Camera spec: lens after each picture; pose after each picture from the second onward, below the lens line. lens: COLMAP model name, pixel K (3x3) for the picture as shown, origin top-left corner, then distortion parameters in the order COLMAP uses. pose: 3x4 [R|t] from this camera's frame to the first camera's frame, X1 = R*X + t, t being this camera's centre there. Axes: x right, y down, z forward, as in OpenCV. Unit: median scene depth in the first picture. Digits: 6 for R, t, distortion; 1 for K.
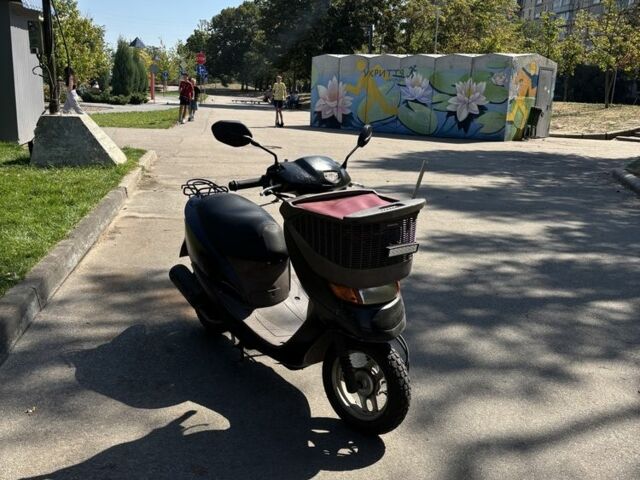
lens RADIAL K [[699.1, 0, 299.1], [0, 699.1, 239.7], [0, 0, 1]] dist [0.002461, 0.005841]
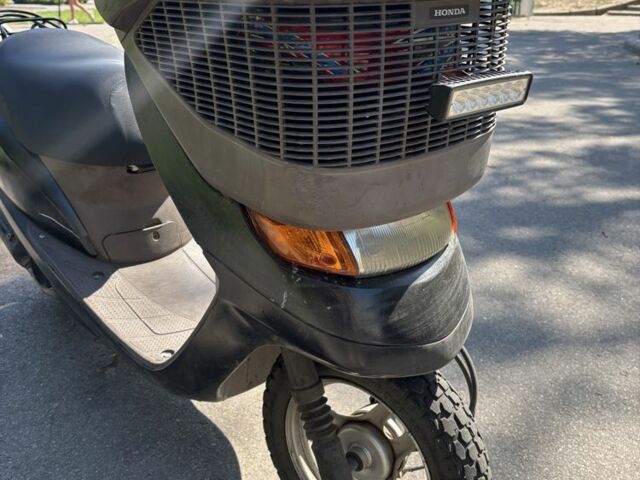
lens RADIAL K [[699.1, 0, 299.1], [0, 699.1, 239.7], [0, 0, 1]] dist [0.002461, 0.005841]
pose [[0.997596, -0.057401, 0.038819, 0.026998], [0.051879, 0.990056, 0.130762, 0.016653], [-0.045939, -0.128433, 0.990654, 0.357342]]
